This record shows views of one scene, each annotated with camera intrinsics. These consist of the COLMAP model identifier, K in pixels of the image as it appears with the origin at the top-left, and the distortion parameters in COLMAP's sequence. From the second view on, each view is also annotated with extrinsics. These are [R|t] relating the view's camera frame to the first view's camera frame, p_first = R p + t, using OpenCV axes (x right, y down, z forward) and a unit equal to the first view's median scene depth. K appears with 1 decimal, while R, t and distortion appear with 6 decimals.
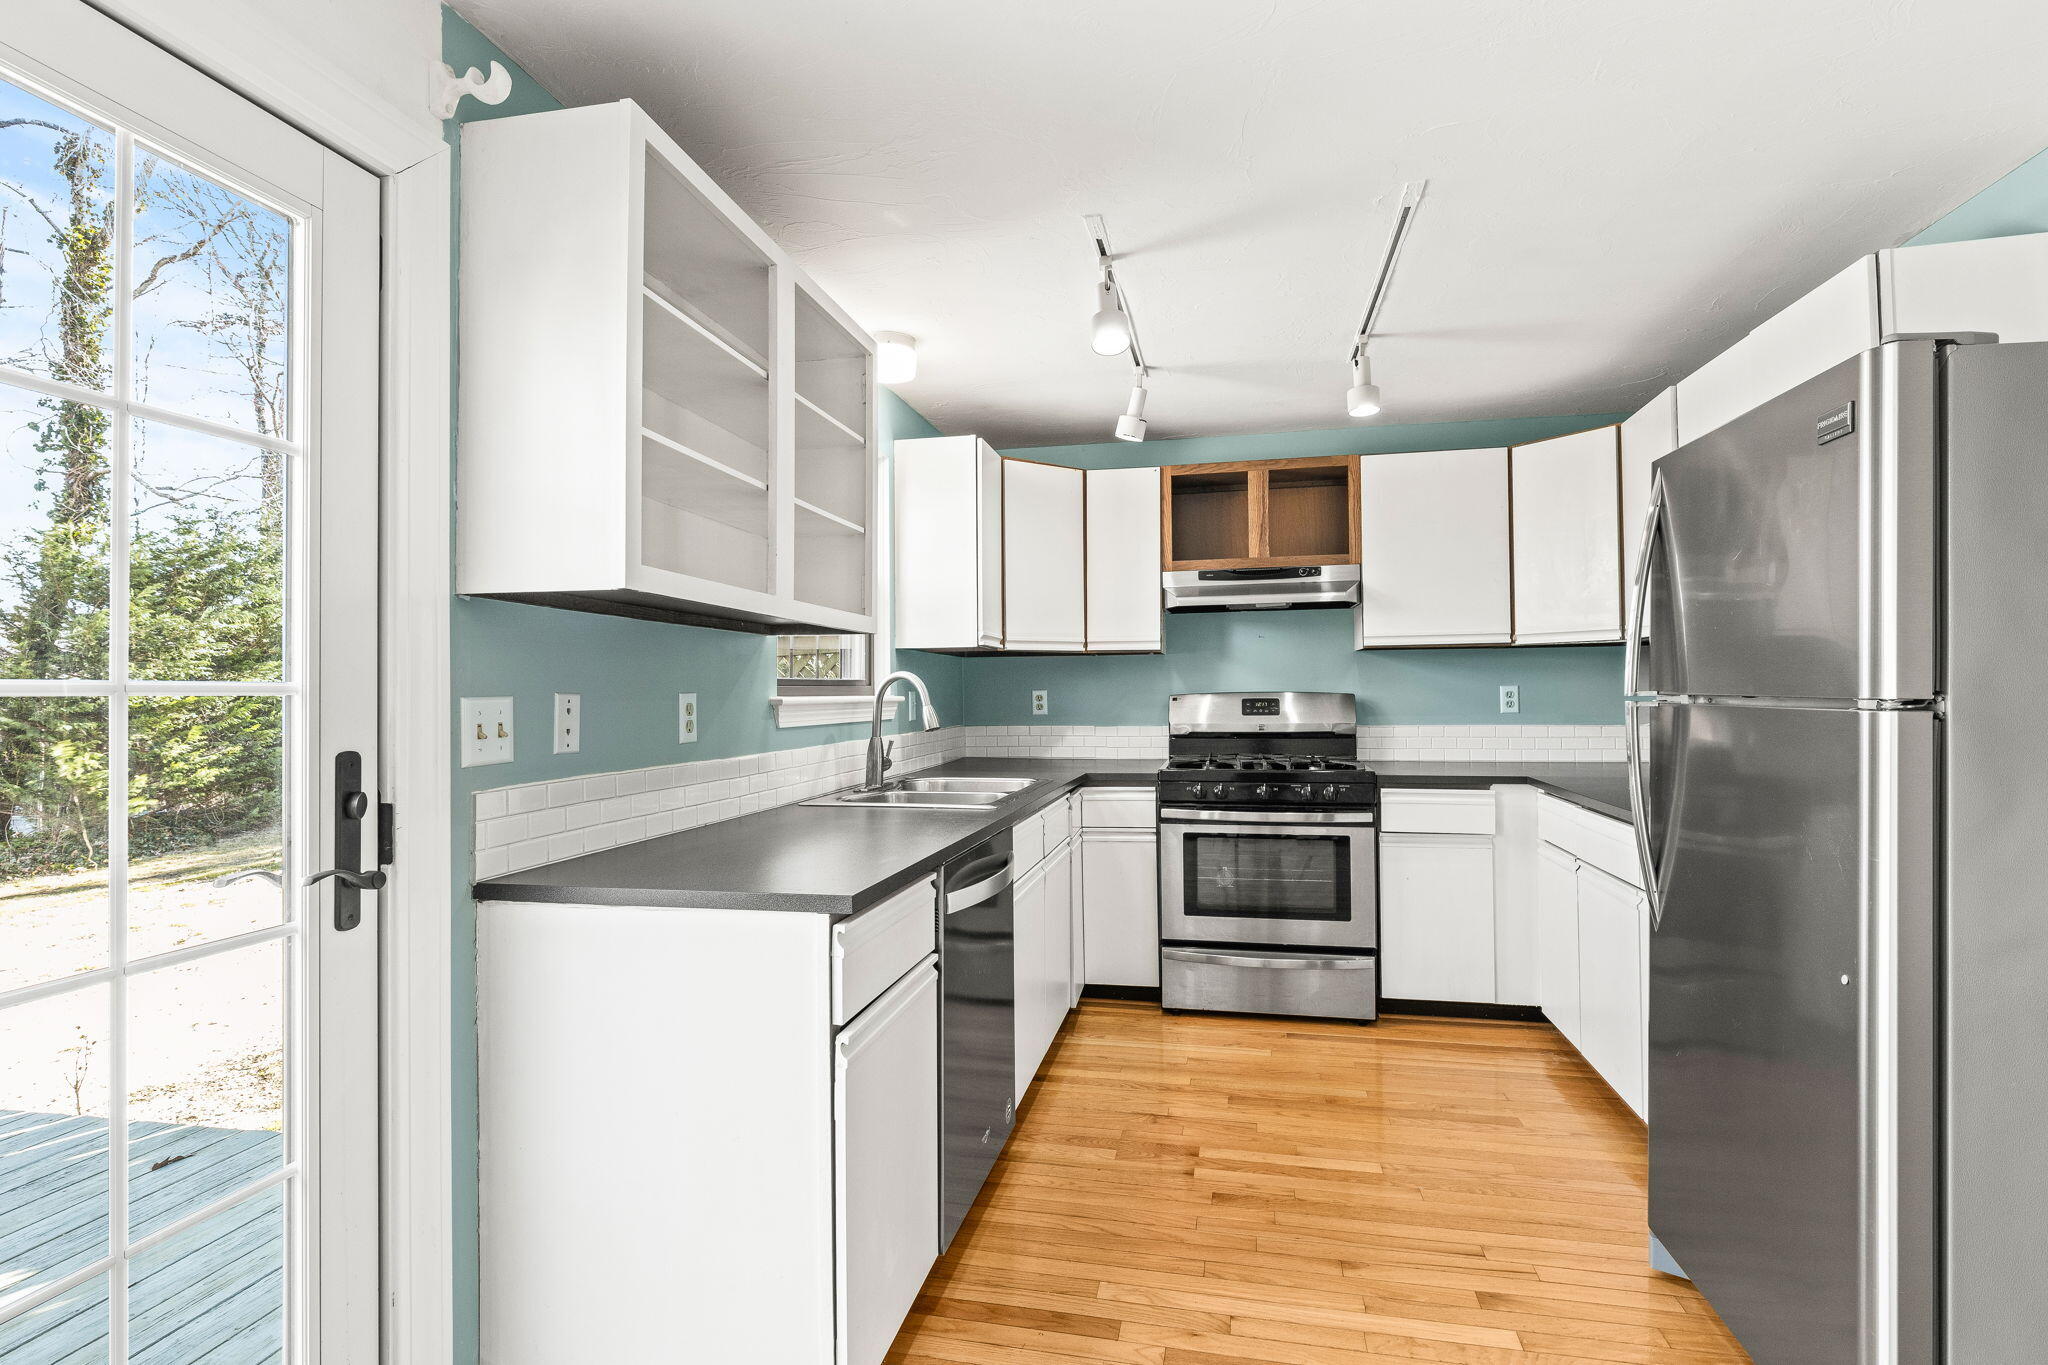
lens RADIAL K [[969.9, 0, 1025.6], [0, 969.9, 680.5], [0, 0, 1]] dist [0.001589, -0.000568]
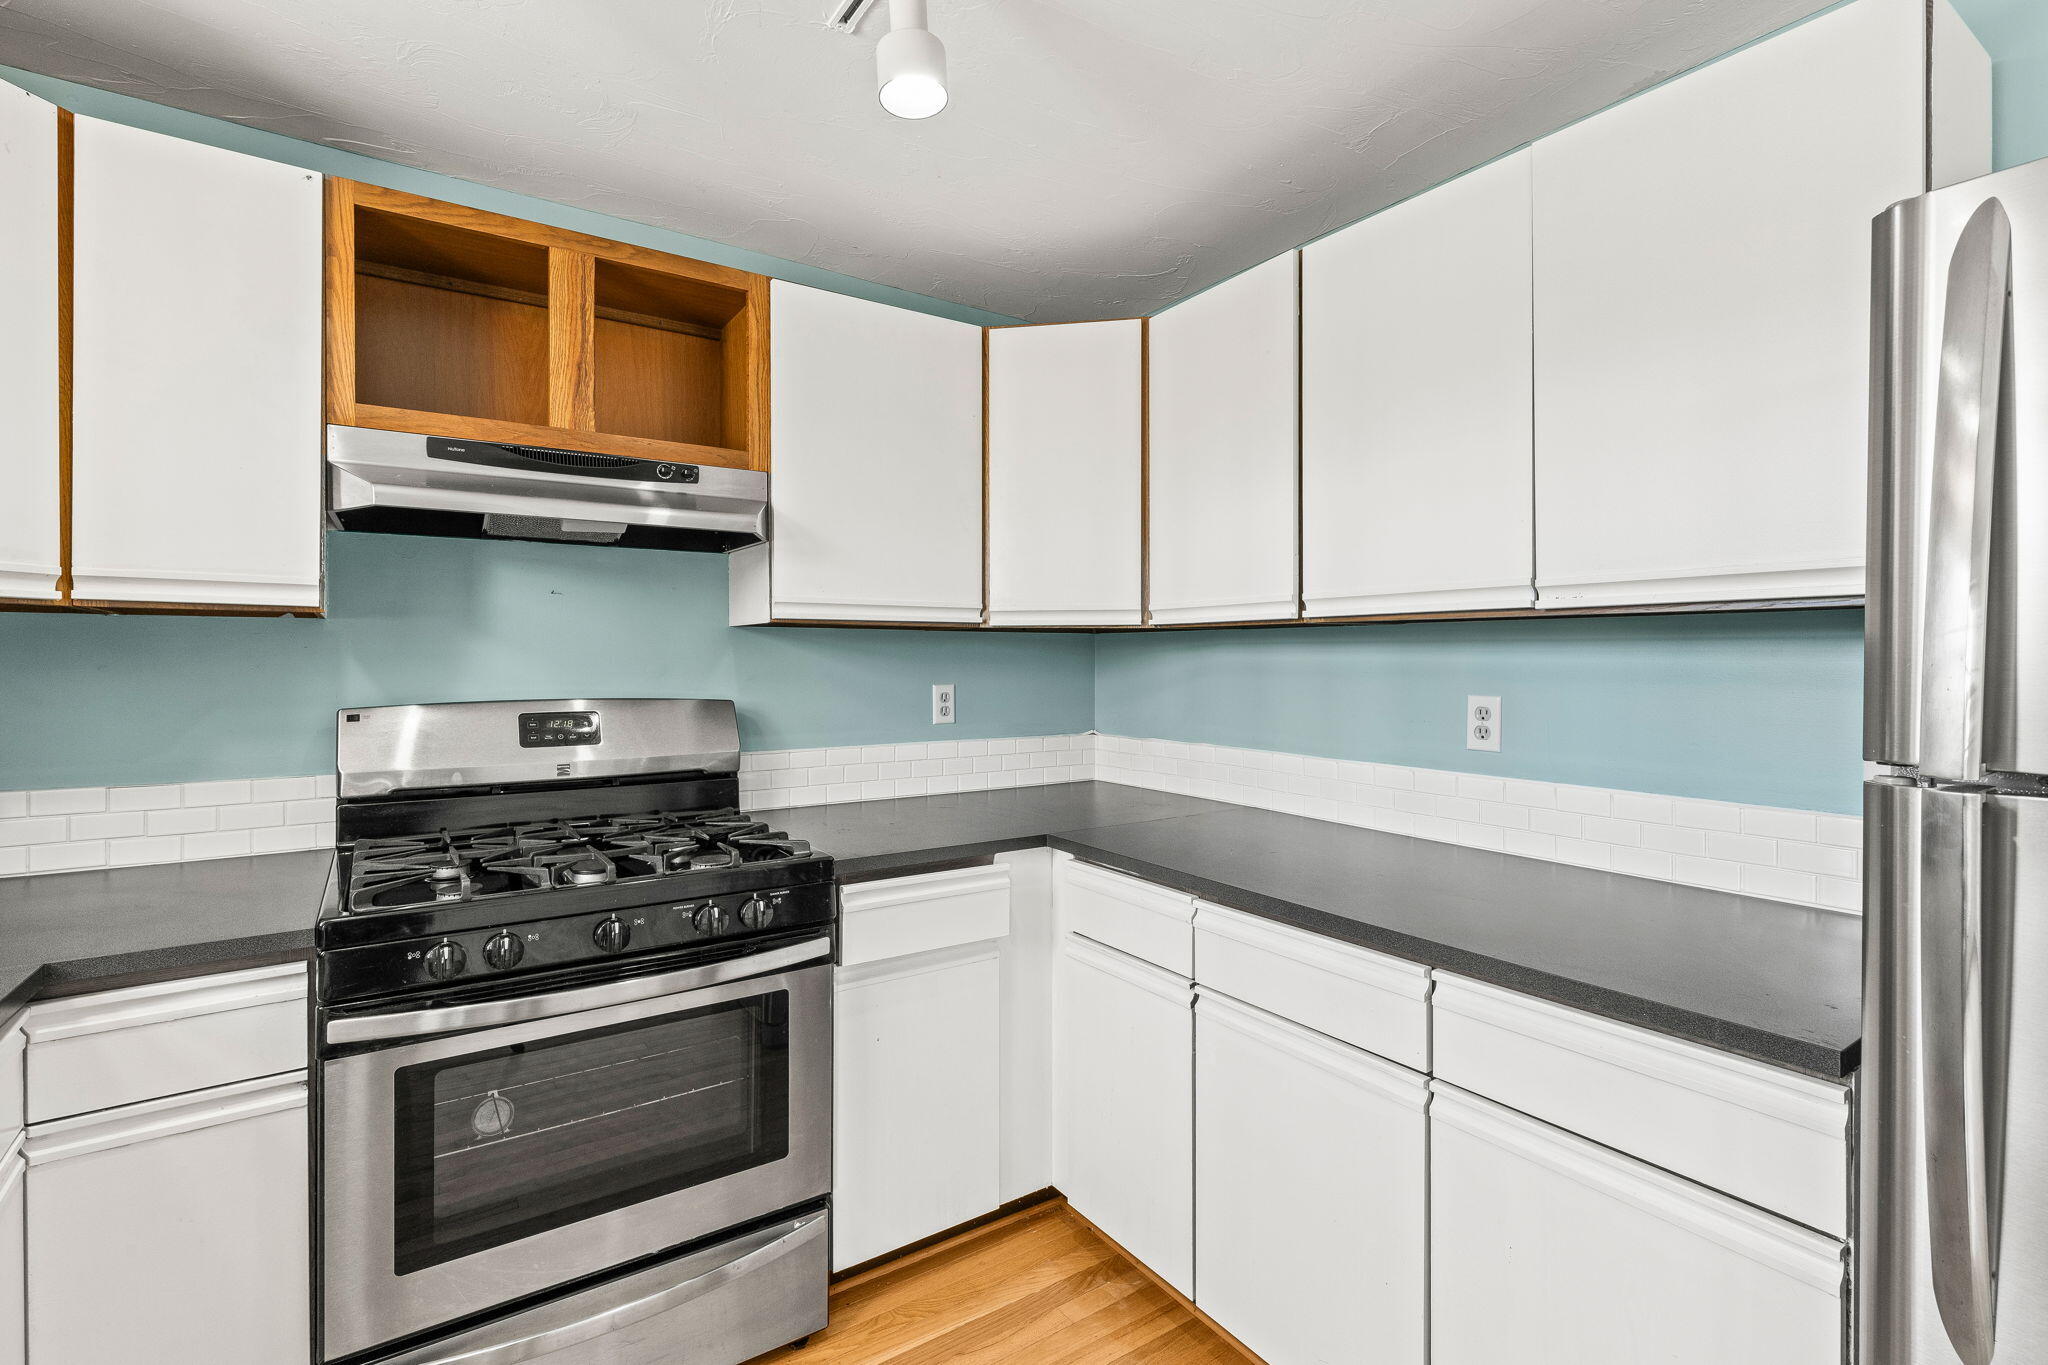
lens RADIAL K [[966.3, 0, 1061.5], [0, 966.3, 661.7], [0, 0, 1]] dist [0.003610, 0.000105]
pose [[0.678697, 0.009487, 0.734358, 0.057142], [-0.013490, 0.999909, -0.000451, -0.013943], [-0.734295, -0.009600, 0.678763, 0.555176]]
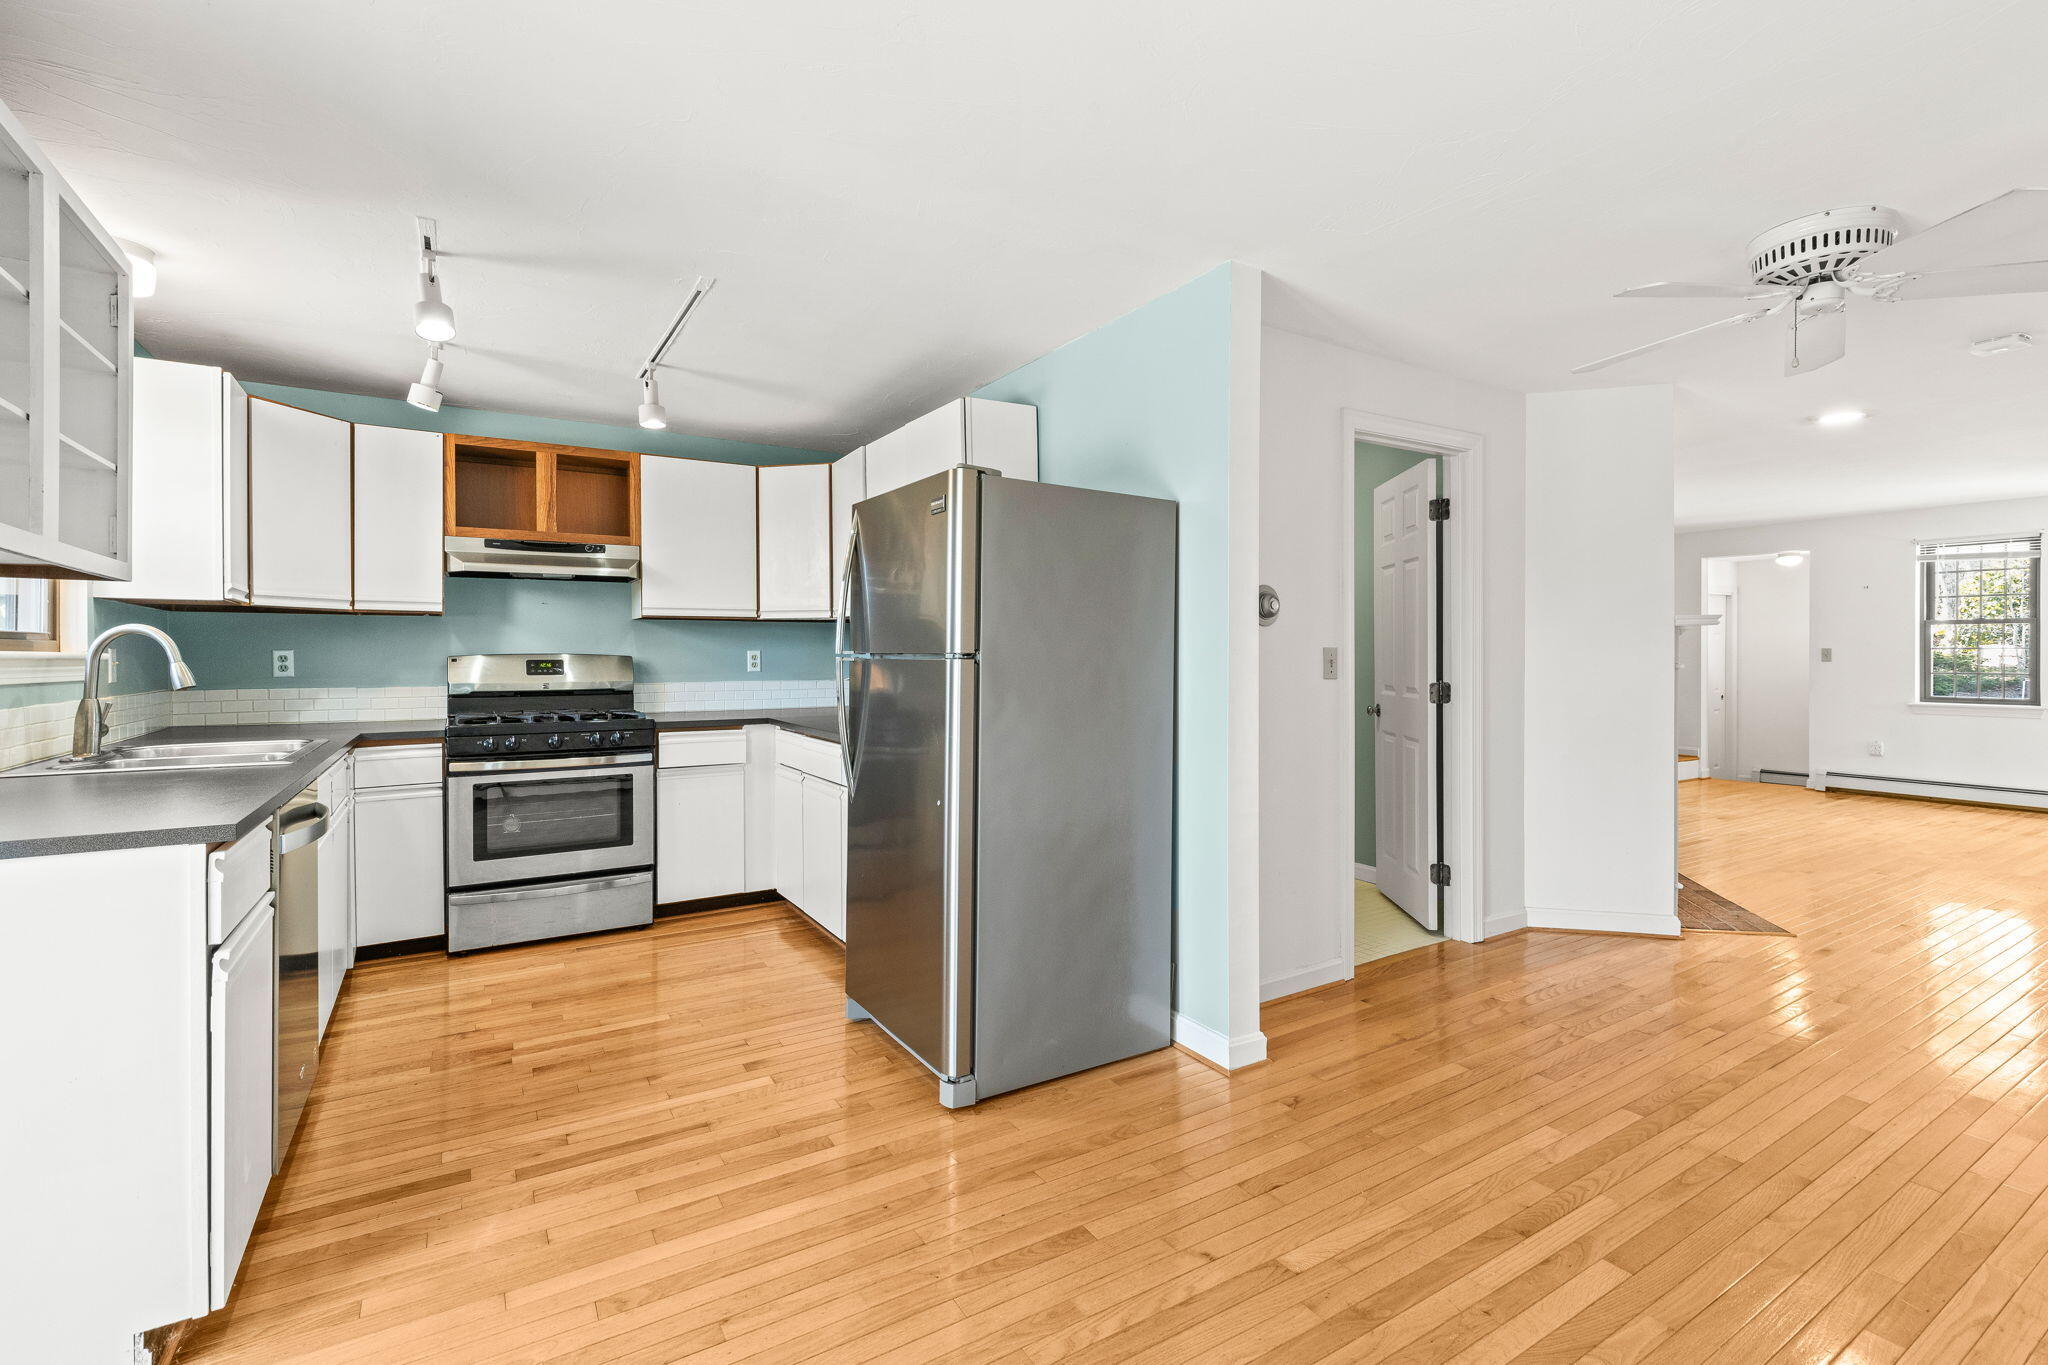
lens RADIAL K [[921.0, 0, 1016.7], [0, 921.0, 659.8], [0, 0, 1]] dist [-0.000455, -0.000156]
pose [[0.726891, 0.004902, 0.686735, -0.103203], [-0.012061, 0.999911, 0.005630, 0.007702], [-0.686647, -0.012375, 0.726886, -0.150941]]
